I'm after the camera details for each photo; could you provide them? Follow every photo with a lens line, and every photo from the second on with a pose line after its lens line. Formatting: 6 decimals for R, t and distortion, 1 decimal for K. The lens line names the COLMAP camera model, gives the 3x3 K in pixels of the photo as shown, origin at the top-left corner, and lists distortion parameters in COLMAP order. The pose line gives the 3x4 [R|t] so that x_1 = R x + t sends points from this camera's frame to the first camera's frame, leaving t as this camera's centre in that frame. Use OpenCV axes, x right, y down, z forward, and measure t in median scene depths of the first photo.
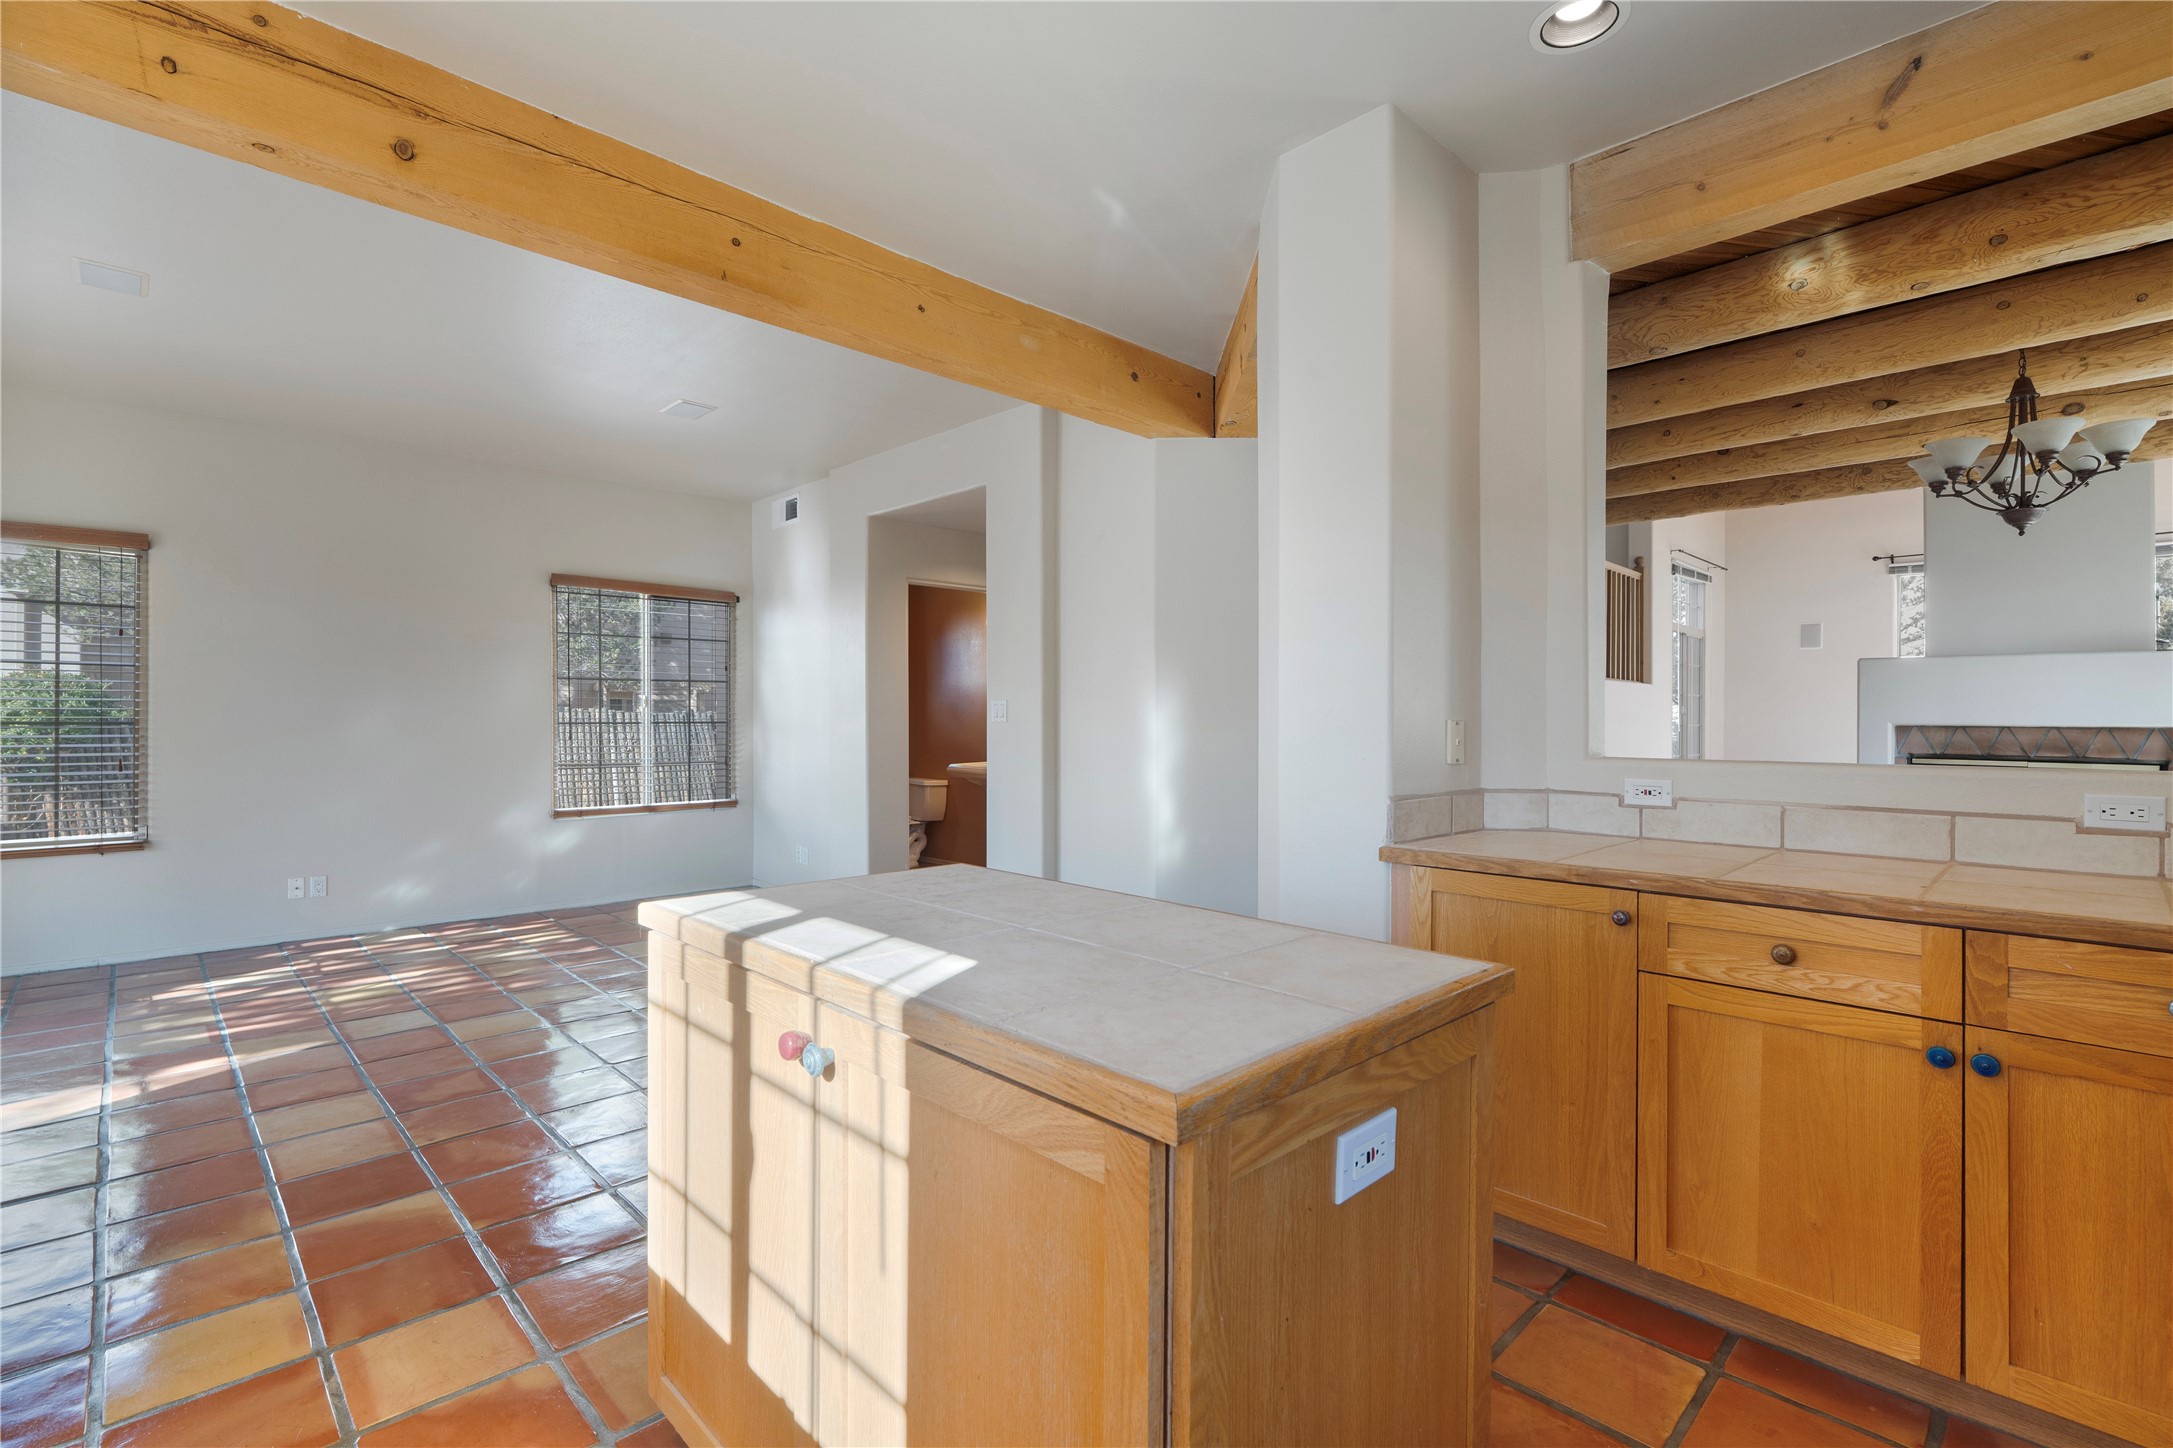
lens RADIAL K [[994.7, 0, 1069.8], [0, 994.7, 708.6], [0, 0, 1]] dist [-0.009948, -0.000827]
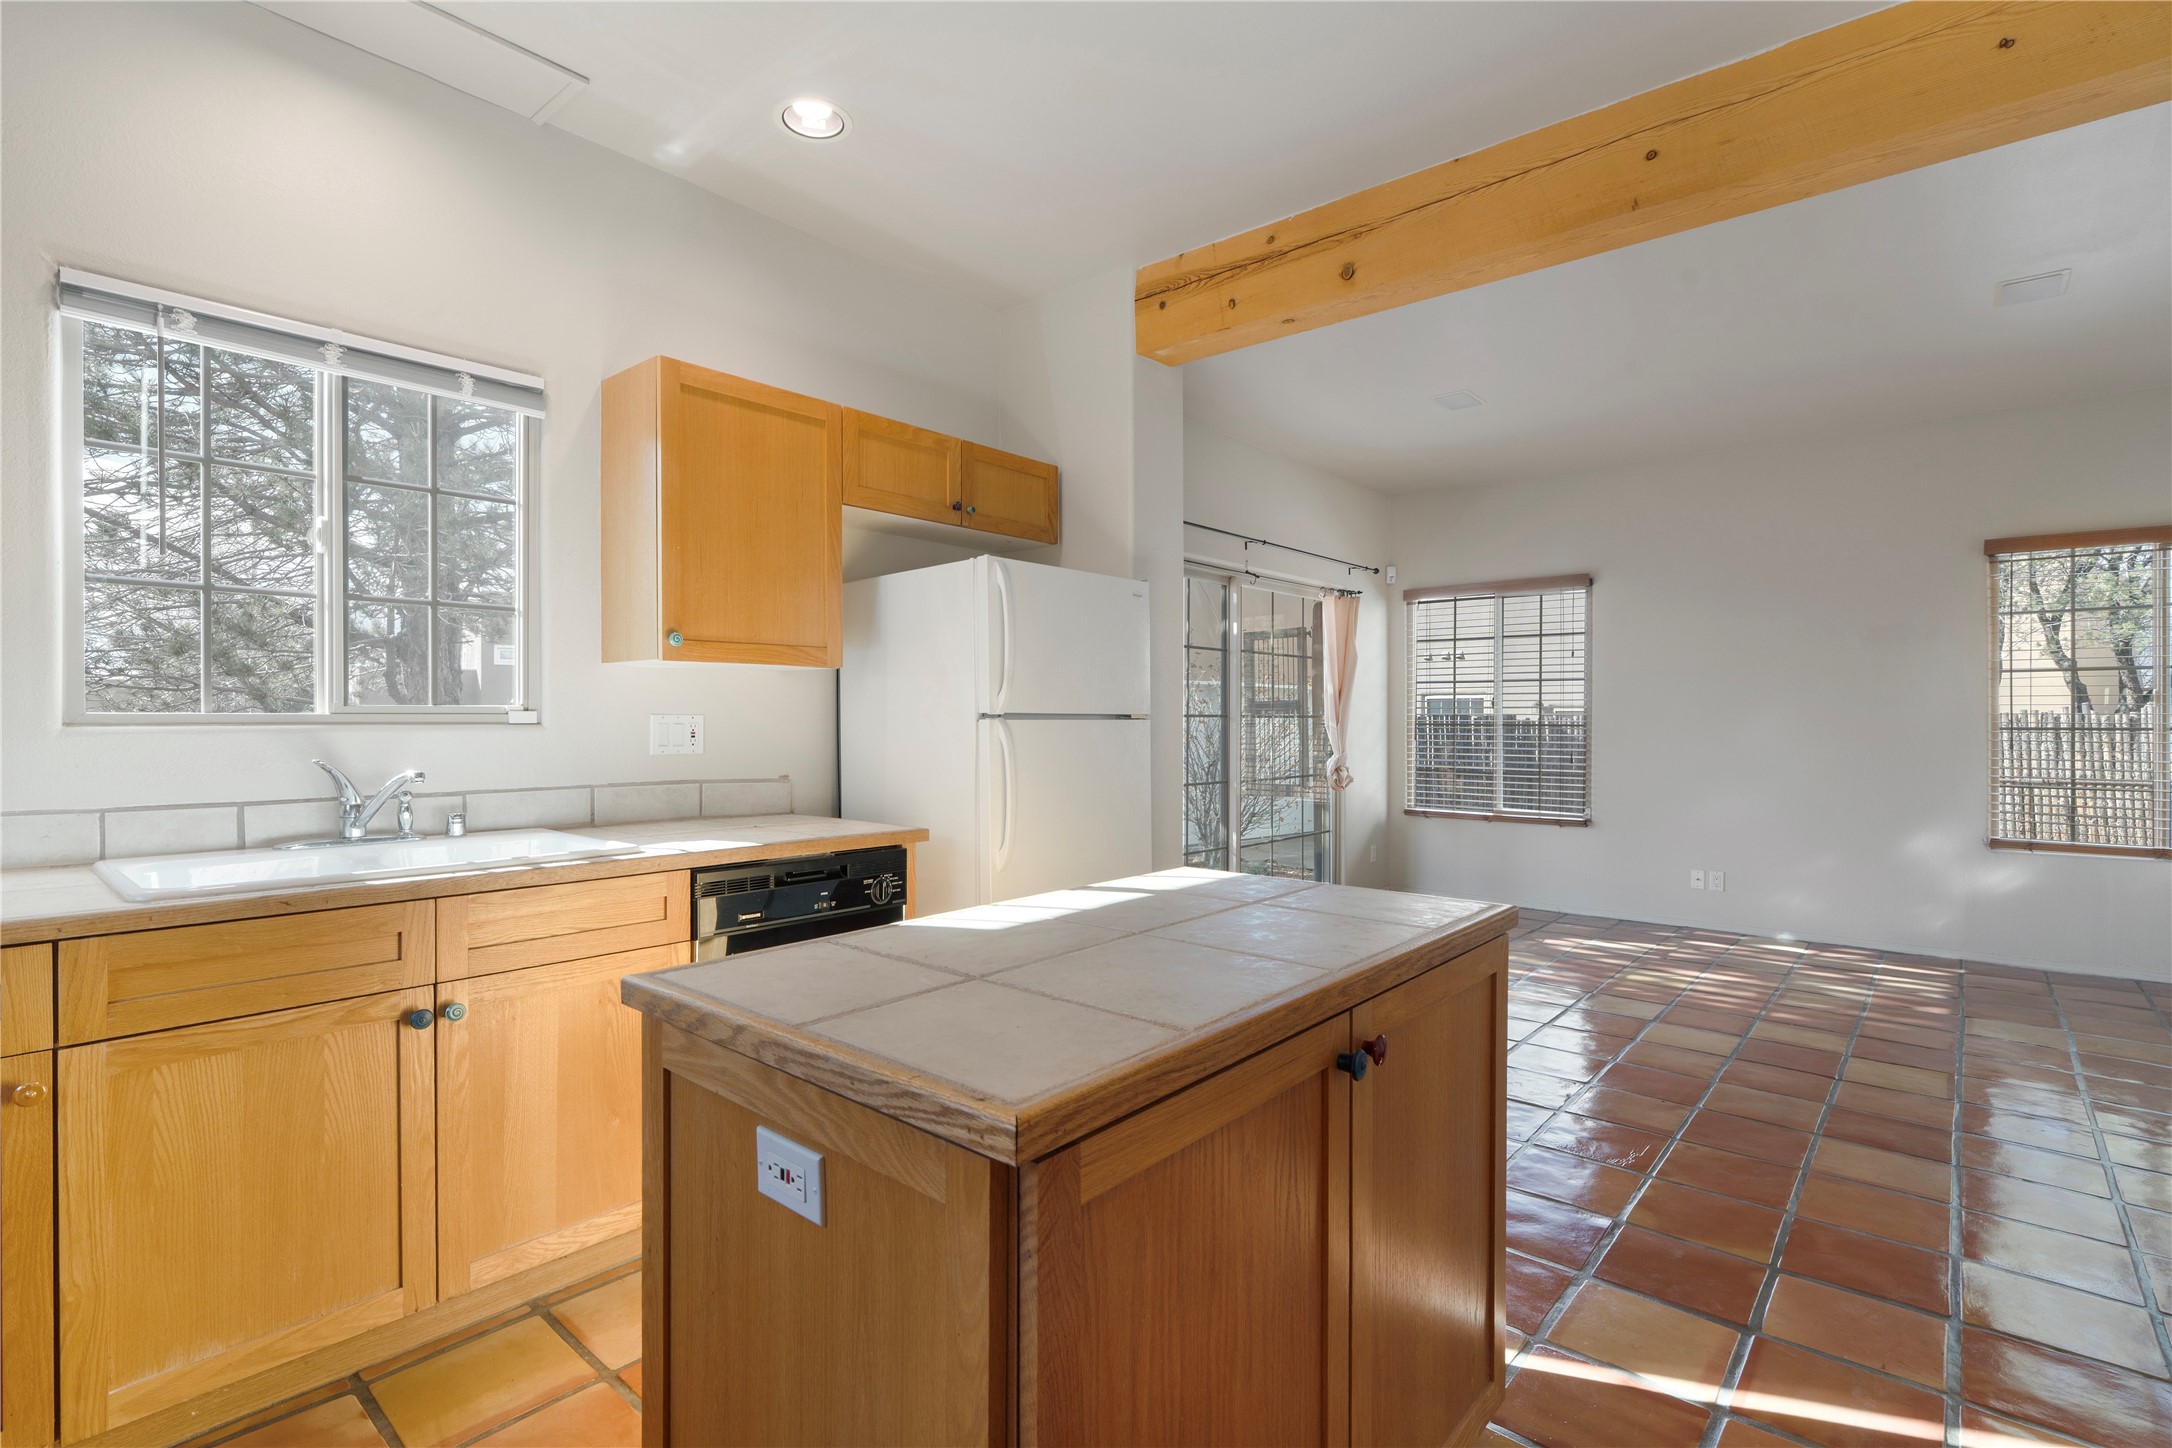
lens RADIAL K [[994.2, 0, 1070.5], [0, 994.2, 722.7], [0, 0, 1]] dist [-0.009948, -0.000827]
pose [[0.078958, 0.001217, -0.996877, 0.265998], [0.006872, 0.999975, 0.001765, 0.004181], [0.996854, -0.006990, 0.078948, 0.252277]]
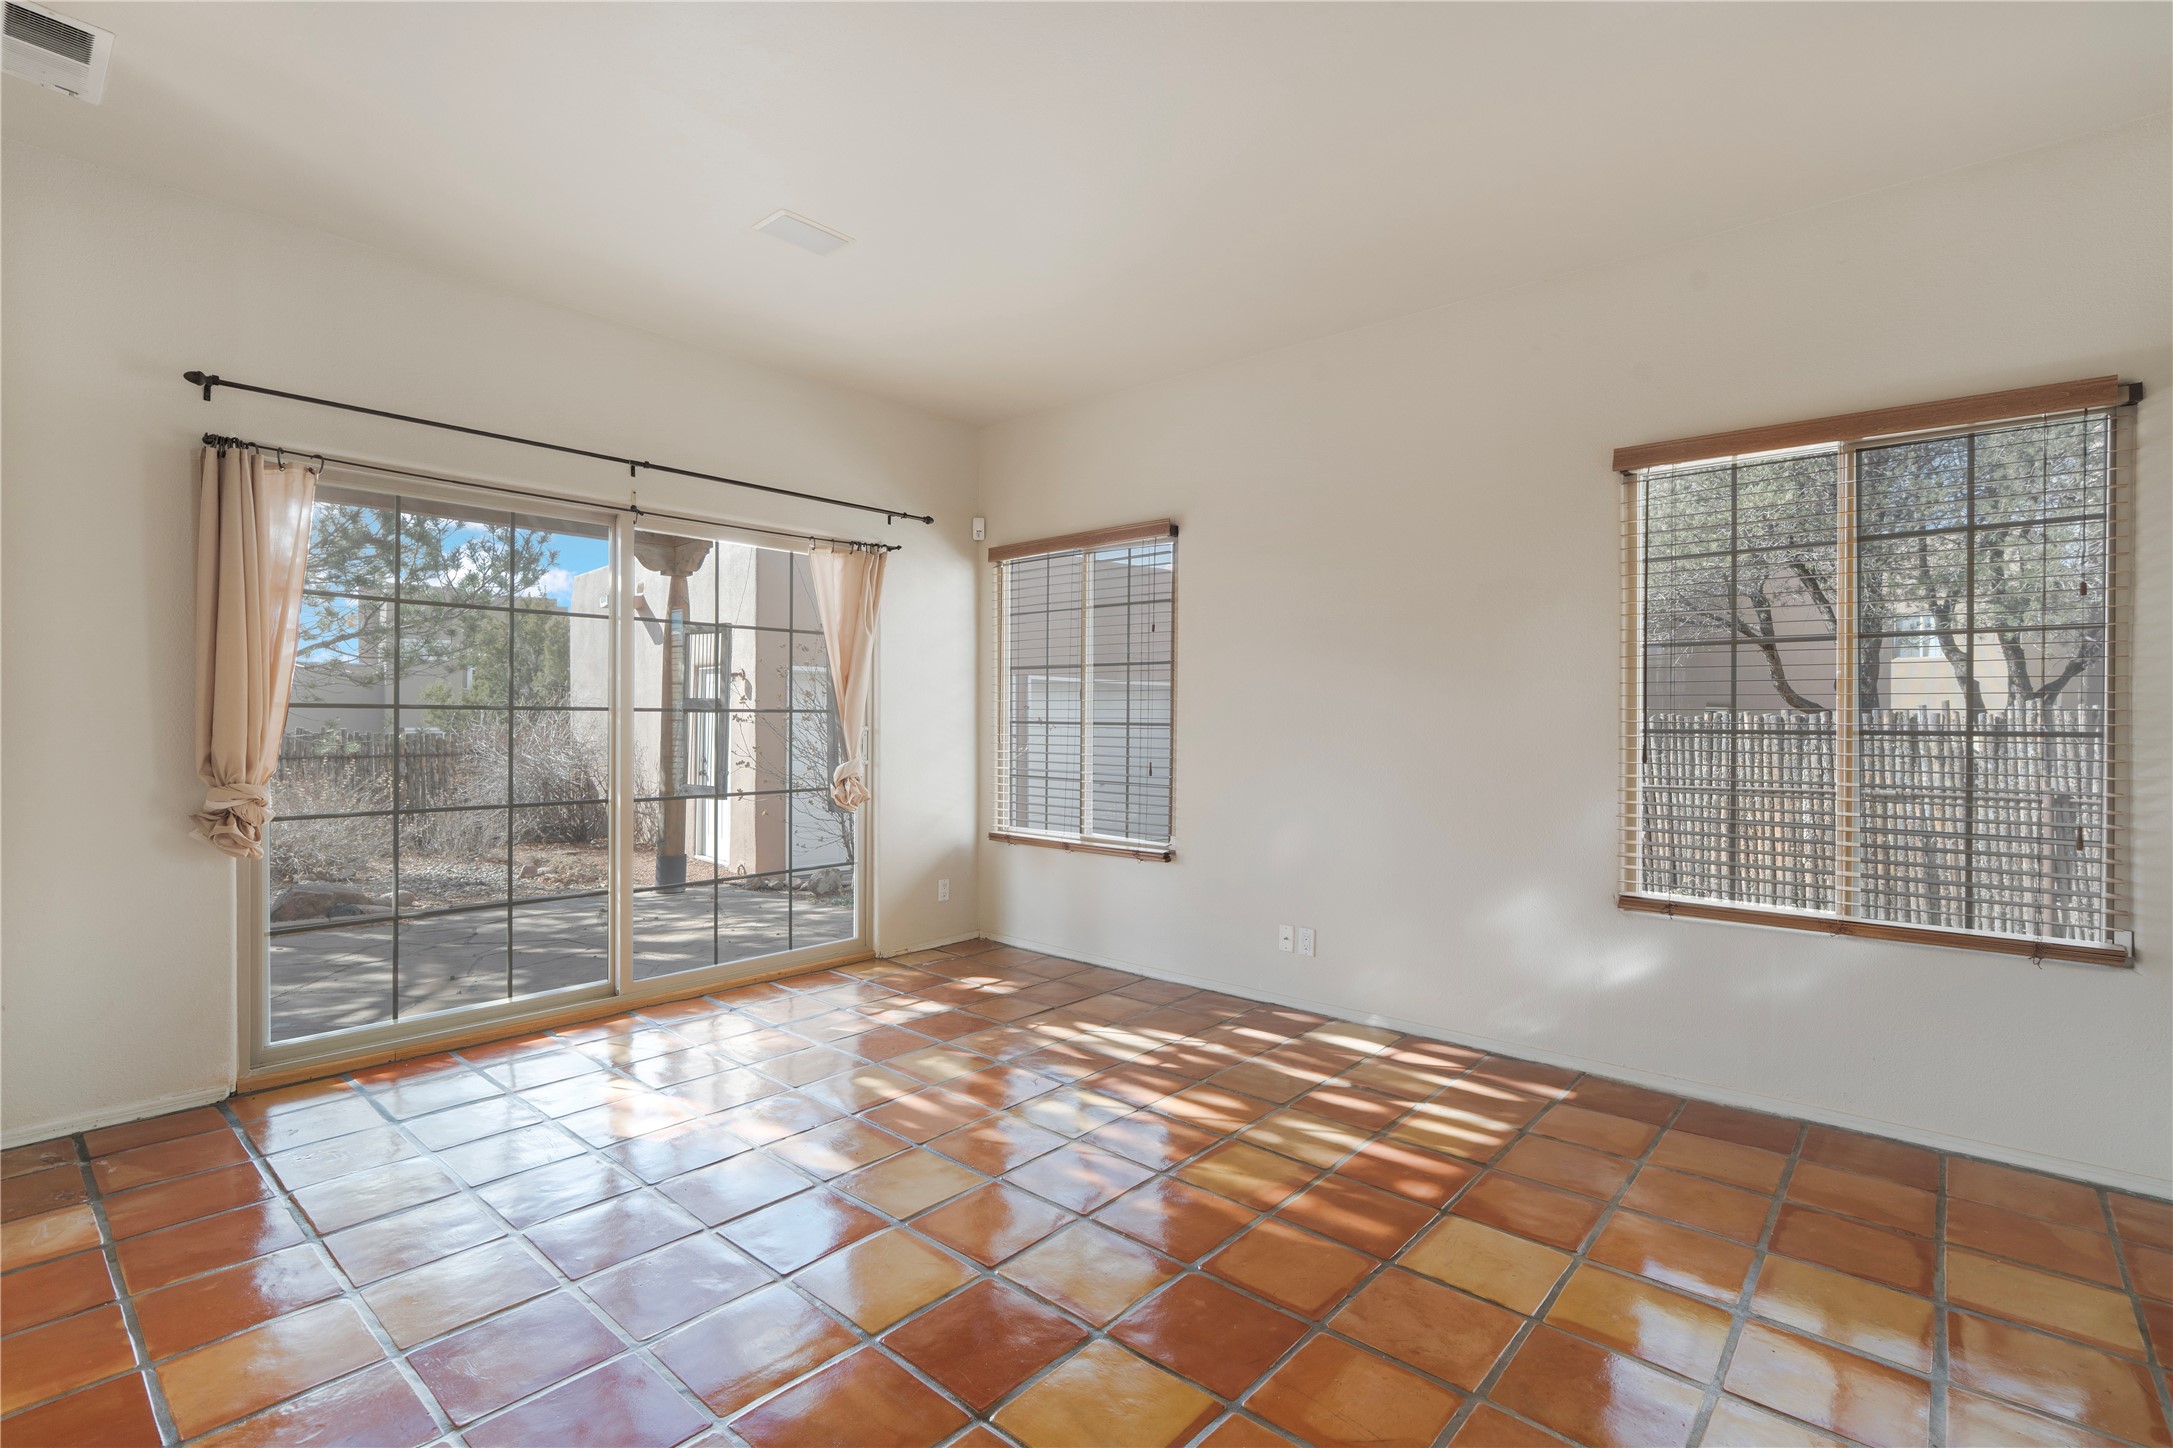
lens RADIAL K [[994.7, 0, 1081.0], [0, 994.7, 719.3], [0, 0, 1]] dist [-0.009948, -0.000827]
pose [[0.068717, -0.002484, -0.997633, -0.013363], [0.002280, 0.999995, -0.002333, 0.011795], [0.997634, -0.002114, 0.068722, 0.858120]]
